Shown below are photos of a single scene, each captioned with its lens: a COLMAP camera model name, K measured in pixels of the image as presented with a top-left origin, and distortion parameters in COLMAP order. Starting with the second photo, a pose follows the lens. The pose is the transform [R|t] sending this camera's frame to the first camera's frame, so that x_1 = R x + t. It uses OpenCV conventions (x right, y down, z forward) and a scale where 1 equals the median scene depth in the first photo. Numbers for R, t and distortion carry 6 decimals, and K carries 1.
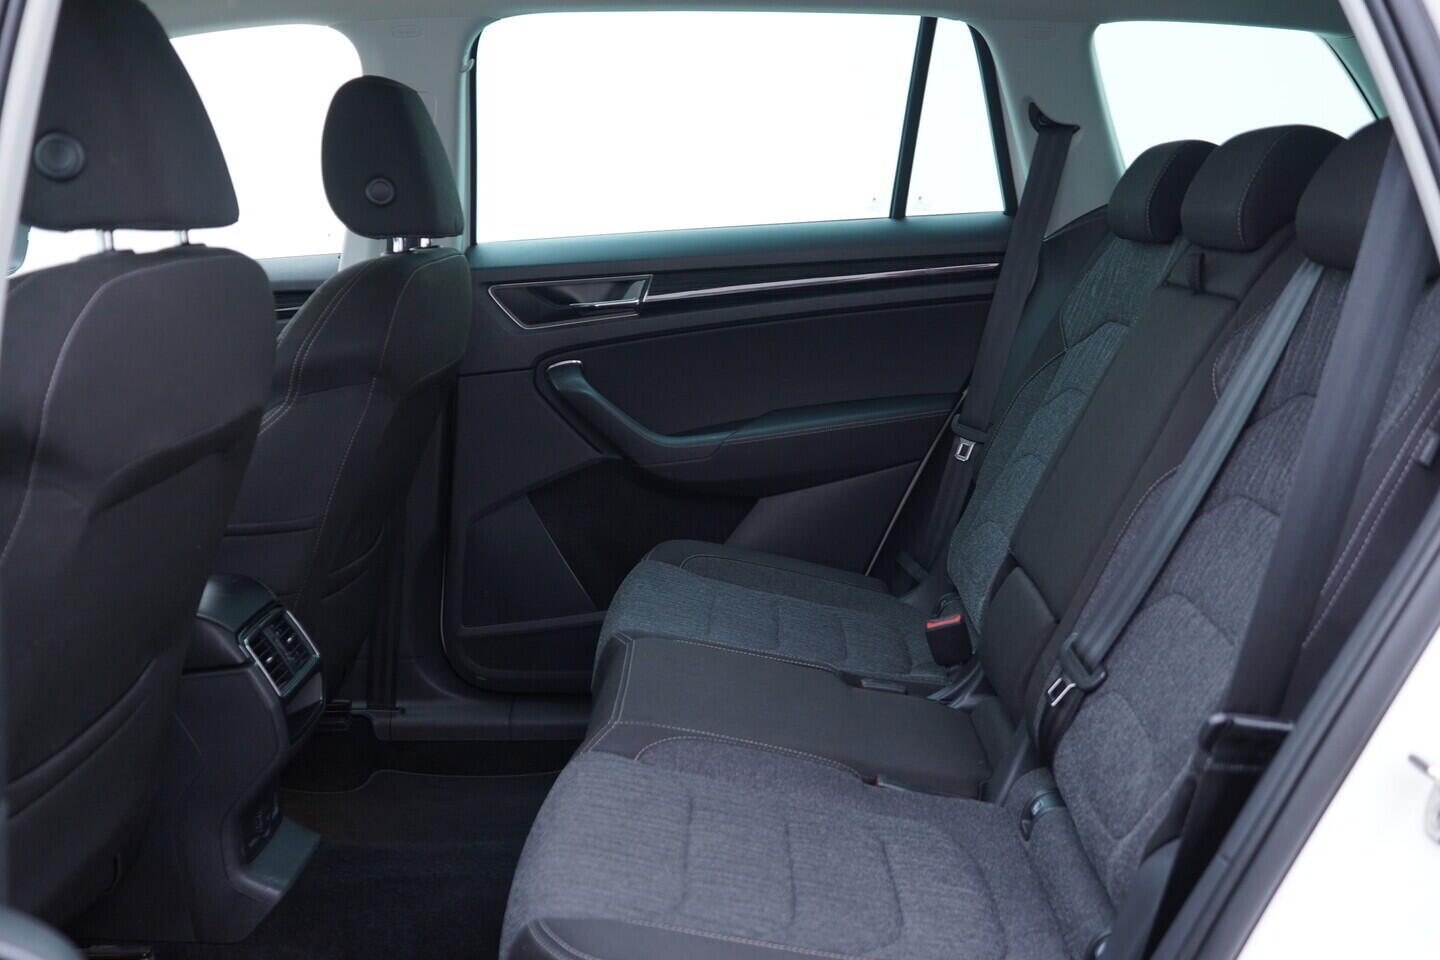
lens RADIAL K [[1470.2, 0, 720.0], [0, 1470.2, 480.0], [0, 0, 1]] dist [-0.011622, -0.010350]
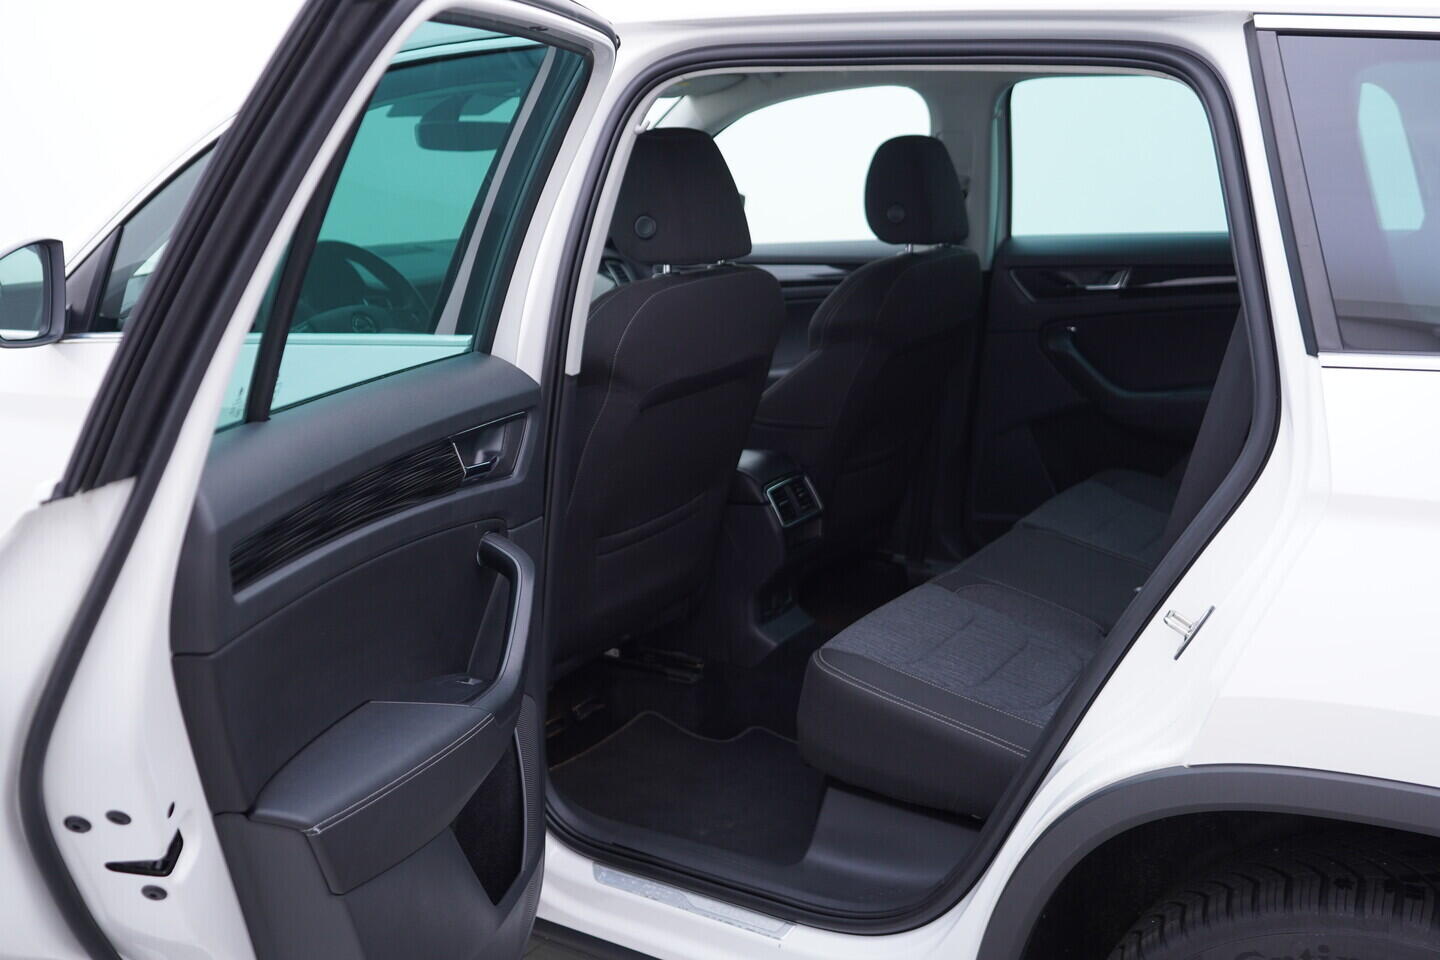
lens RADIAL K [[1470.2, 0, 720.0], [0, 1470.2, 480.0], [0, 0, 1]] dist [-0.011622, -0.010350]
pose [[0.848735, 0.125453, -0.513722, 0.470554], [-0.093678, 0.991757, 0.087423, -0.042243], [0.520455, -0.026074, 0.853491, -0.441915]]
